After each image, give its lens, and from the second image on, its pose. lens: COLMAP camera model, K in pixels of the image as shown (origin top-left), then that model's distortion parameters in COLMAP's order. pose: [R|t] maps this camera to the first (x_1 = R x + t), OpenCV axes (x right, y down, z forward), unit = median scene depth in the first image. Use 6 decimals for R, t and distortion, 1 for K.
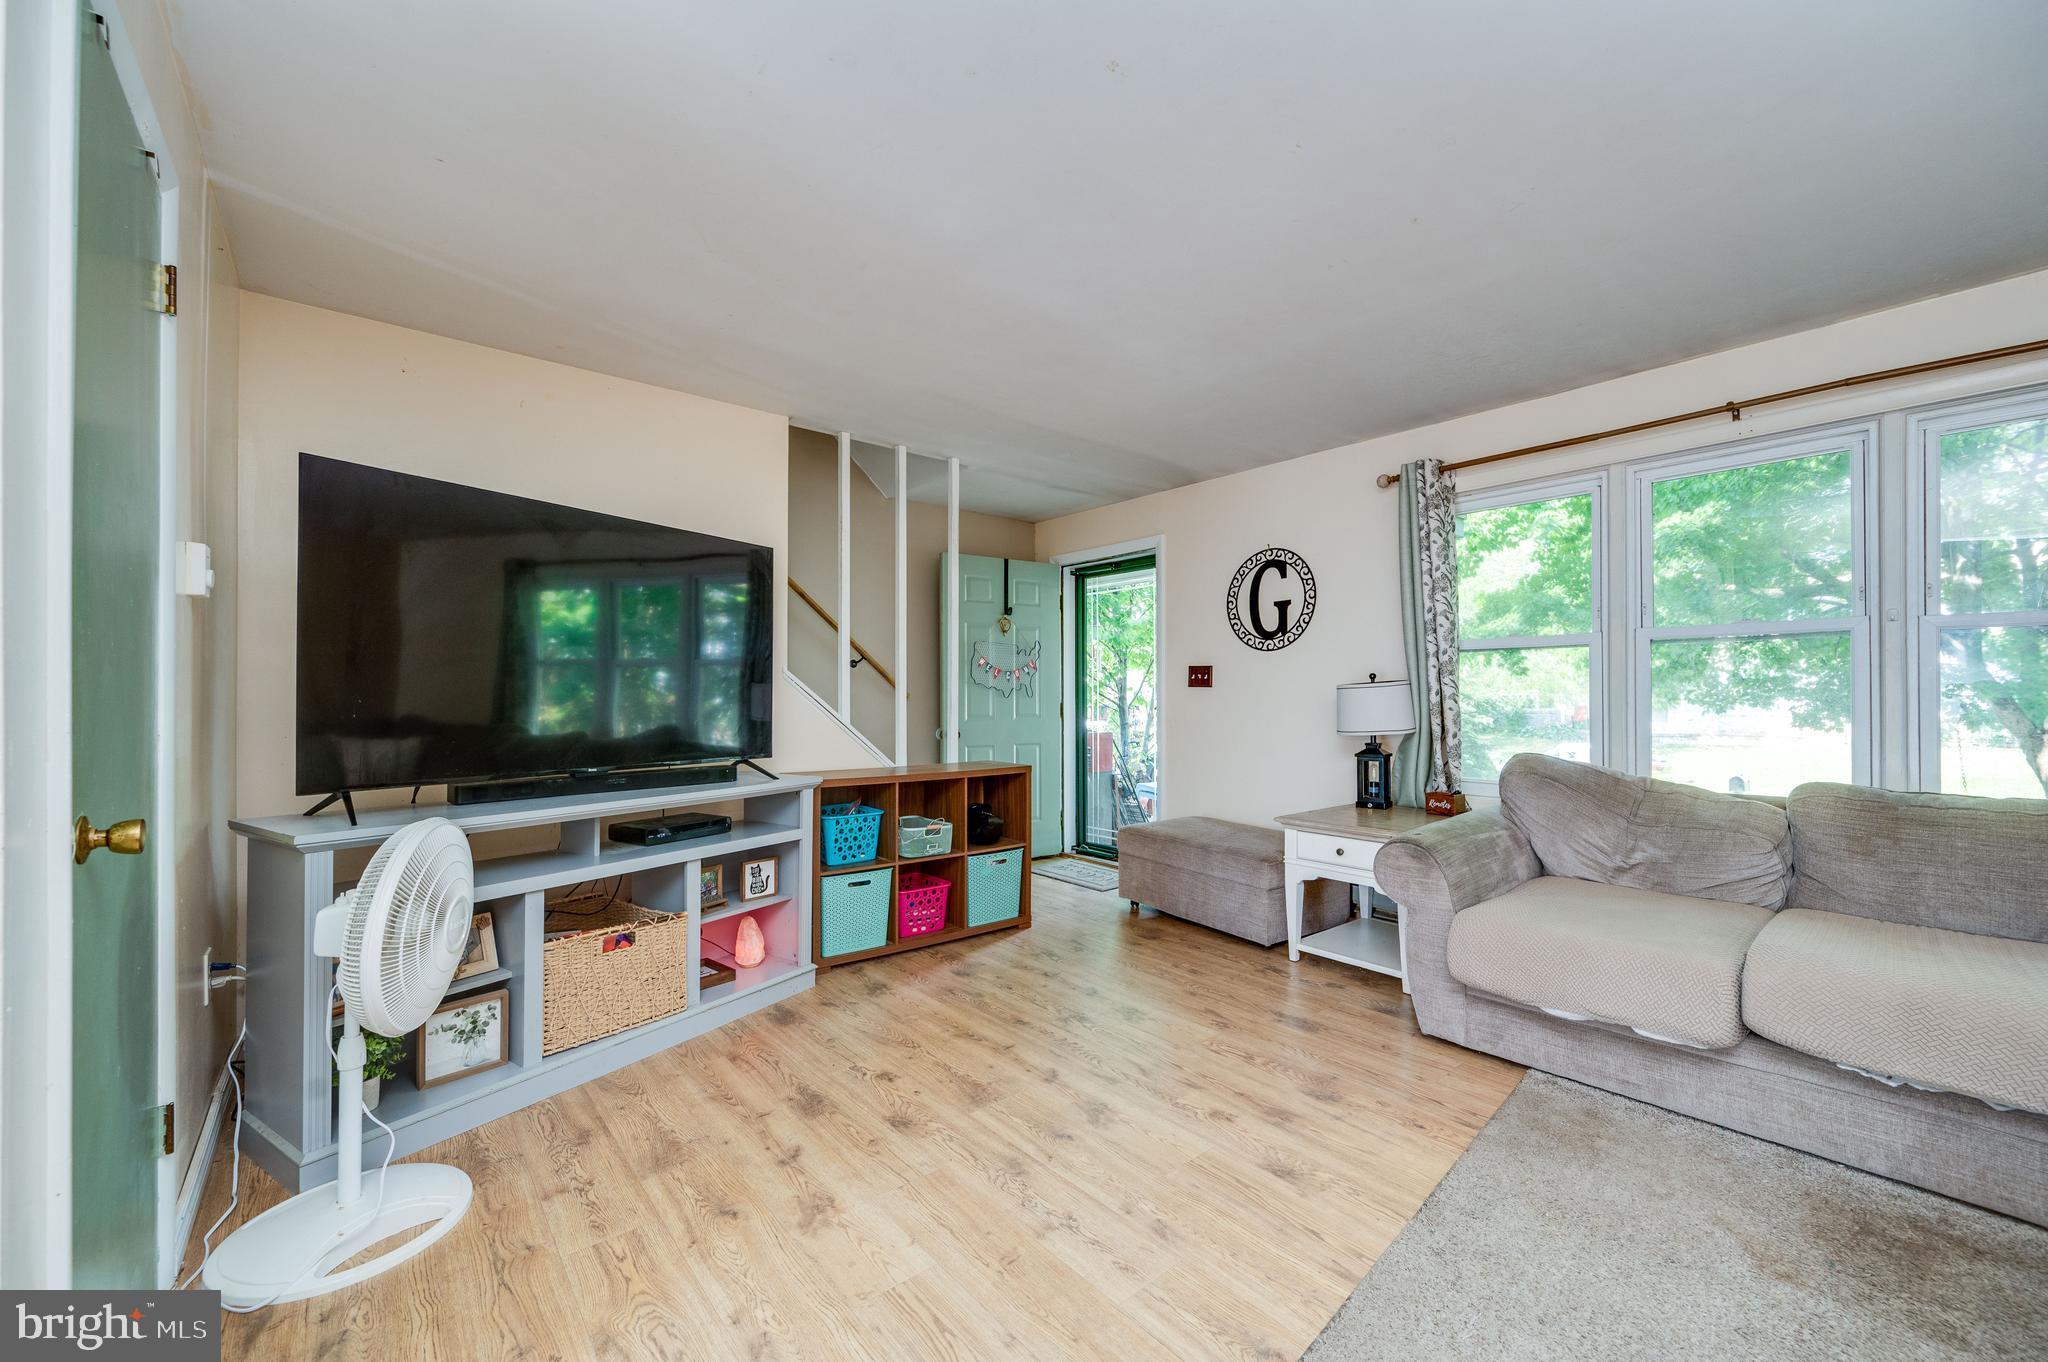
lens RADIAL K [[804.2, 0, 1037.2], [0, 804.2, 690.7], [0, 0, 1]] dist [-0.003407, 0.001121]
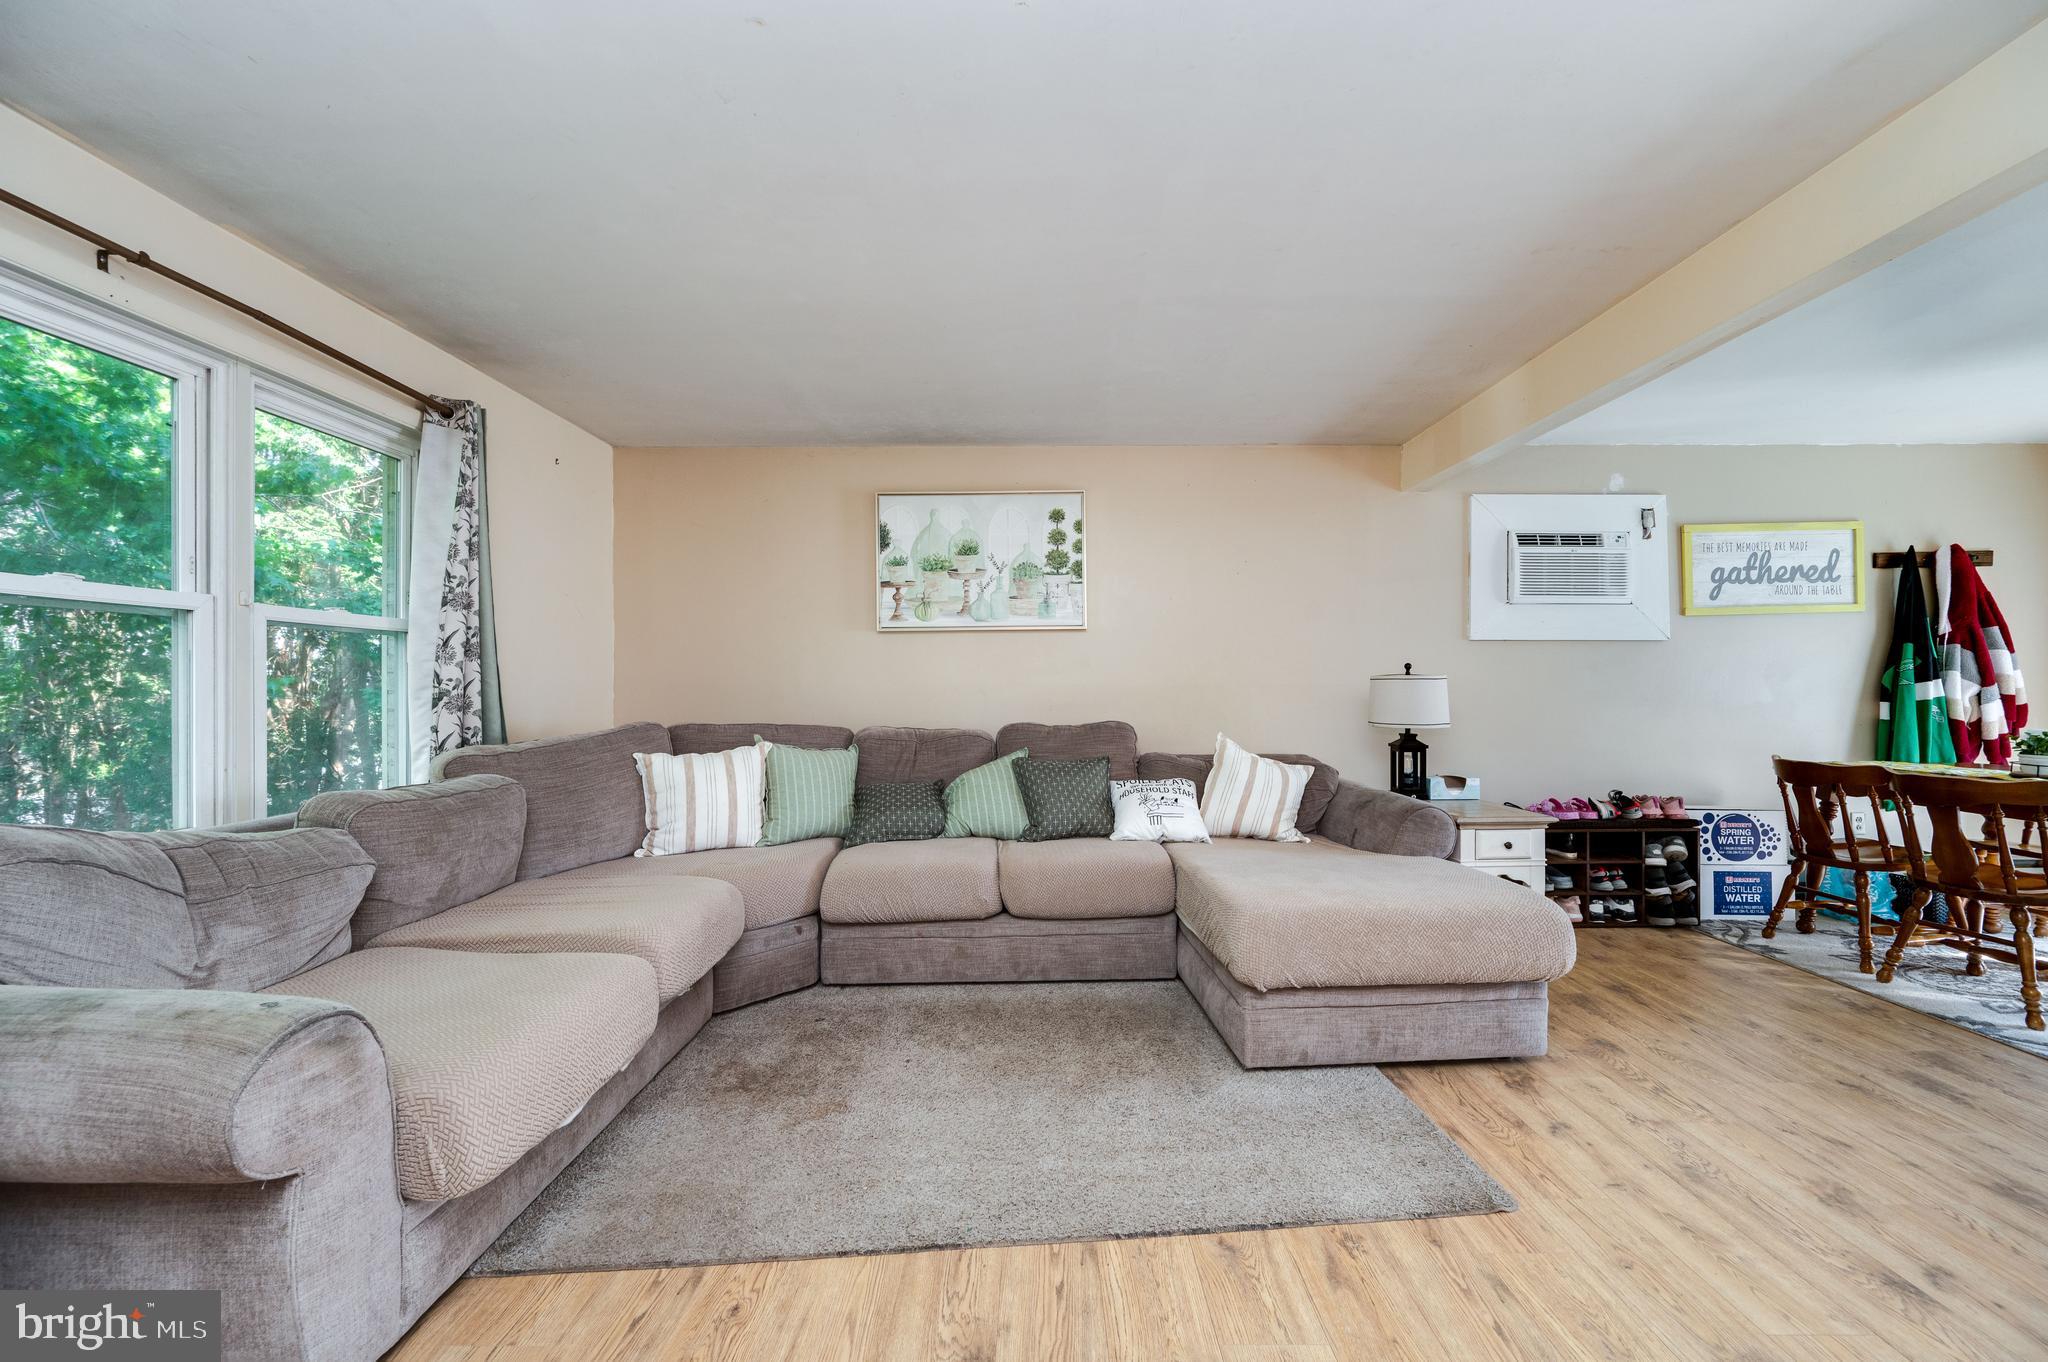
lens RADIAL K [[804.2, 0, 1031.8], [0, 804.2, 689.5], [0, 0, 1]] dist [-0.003407, 0.001121]
pose [[-0.758623, 0.000420, 0.651529, -0.106281], [-0.001845, 0.999994, -0.002793, 0.003805], [-0.651527, -0.003321, -0.758618, 0.841727]]
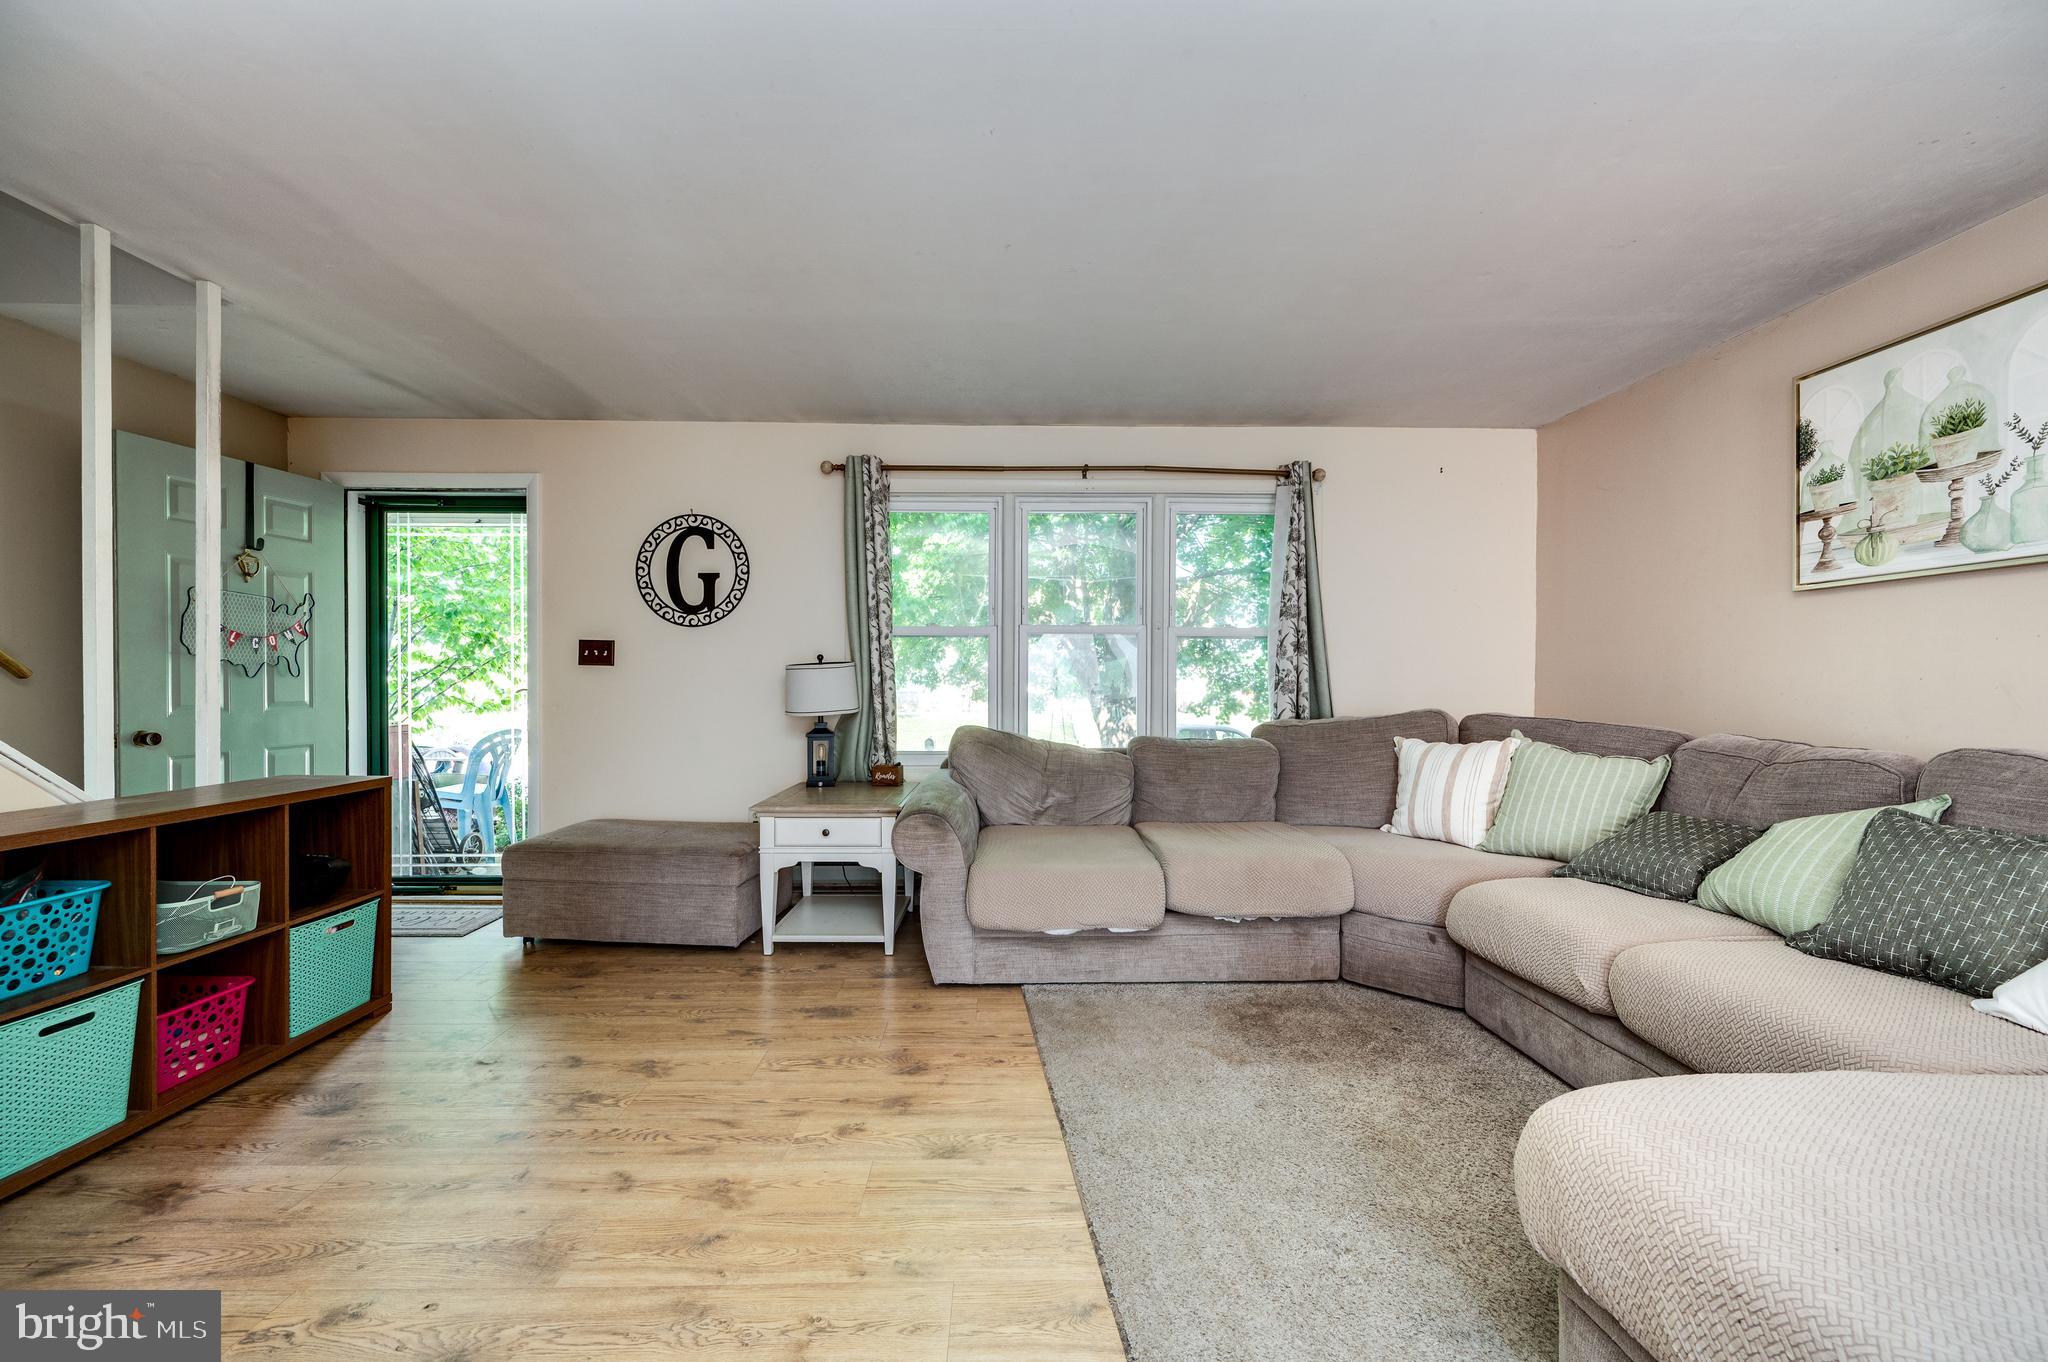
lens RADIAL K [[804.2, 0, 1023.8], [0, 804.2, 684.2], [0, 0, 1]] dist [-0.003407, 0.001121]
pose [[0.631793, -0.004166, 0.775126, -0.228431], [-0.008717, 0.999884, 0.012479, 0.001250], [-0.775088, -0.014640, 0.631684, 0.169157]]
